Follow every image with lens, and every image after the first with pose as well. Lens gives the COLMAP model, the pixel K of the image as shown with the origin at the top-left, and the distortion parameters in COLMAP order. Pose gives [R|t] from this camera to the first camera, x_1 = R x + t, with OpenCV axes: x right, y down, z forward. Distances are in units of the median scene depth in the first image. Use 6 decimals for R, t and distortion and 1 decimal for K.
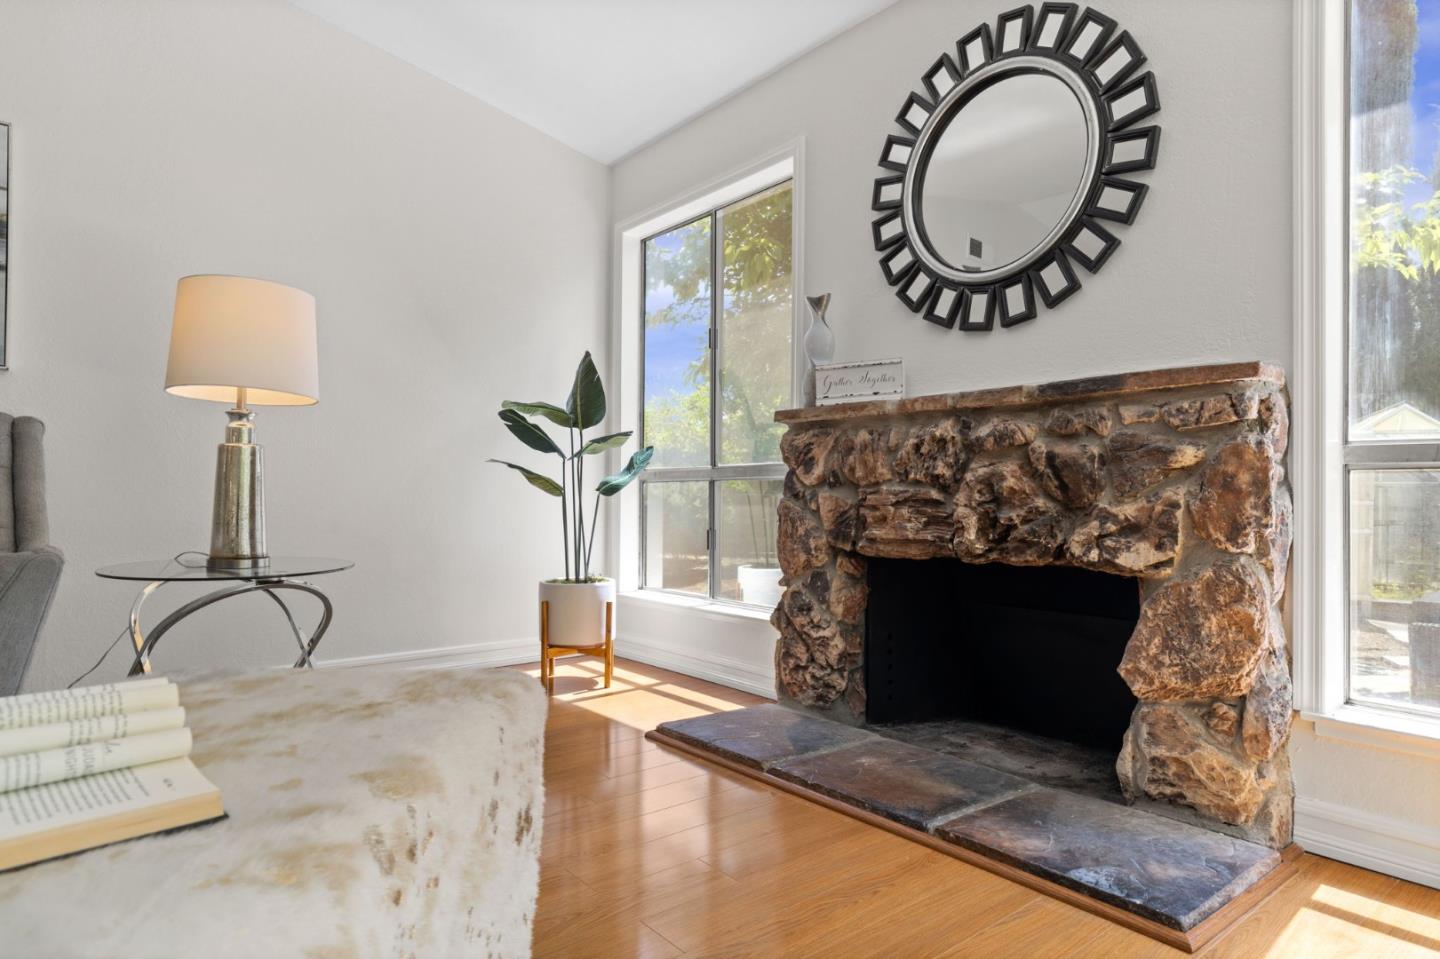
lens RADIAL K [[825.9, 0, 721.9], [0, 825.9, 481.3], [0, 0, 1]] dist [0.019470, -0.000645]
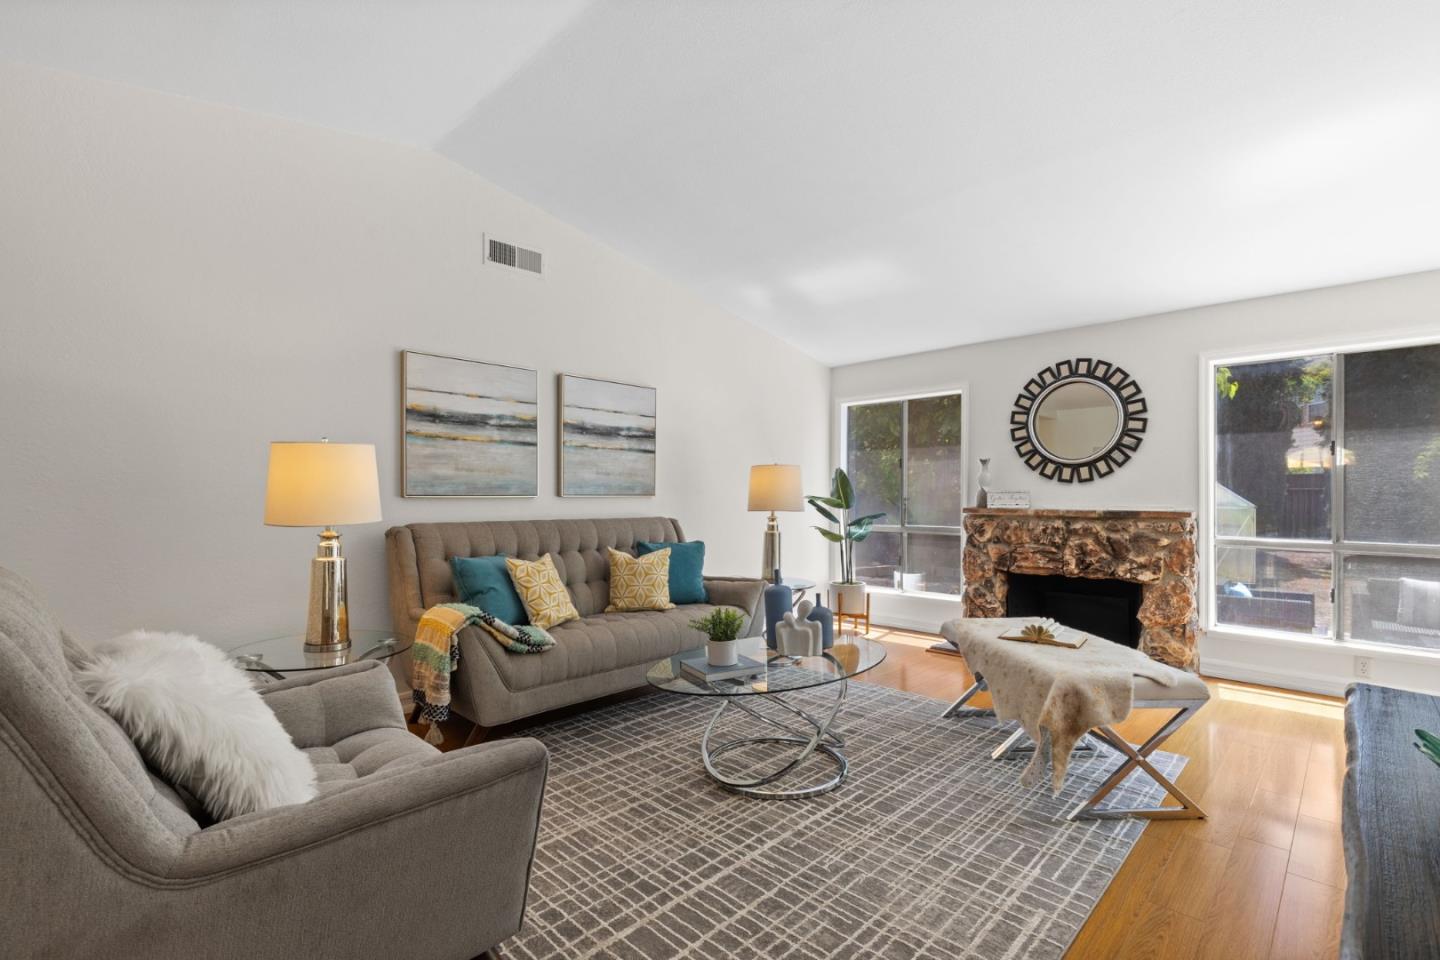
lens RADIAL K [[658.0, 0, 723.1], [0, 658.0, 488.8], [0, 0, 1]] dist [0.009733, -0.003123]
pose [[0.993488, -0.003865, 0.113871, -1.010770], [0.002985, 0.999964, 0.007890, -0.196376], [-0.113897, -0.007499, 0.993464, -0.910335]]
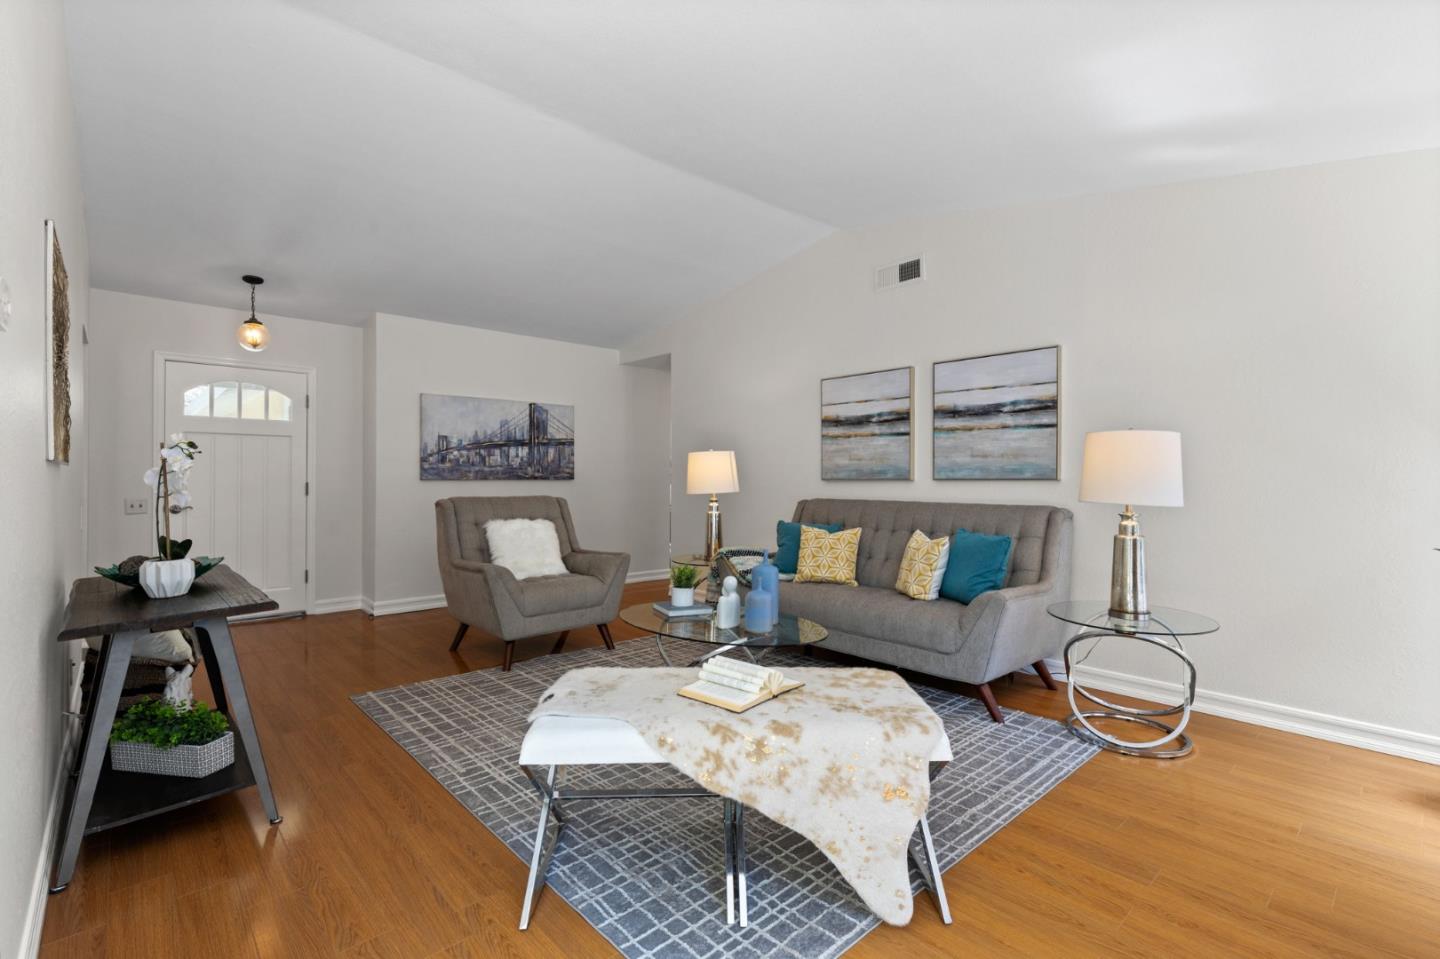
lens RADIAL K [[658.0, 0, 723.6], [0, 658.0, 485.1], [0, 0, 1]] dist [0.009733, -0.003123]
pose [[0.060410, 0.000263, -0.998174, 0.609906], [0.011764, 0.999930, 0.000975, -0.157630], [0.998104, -0.011801, 0.060403, 0.220291]]
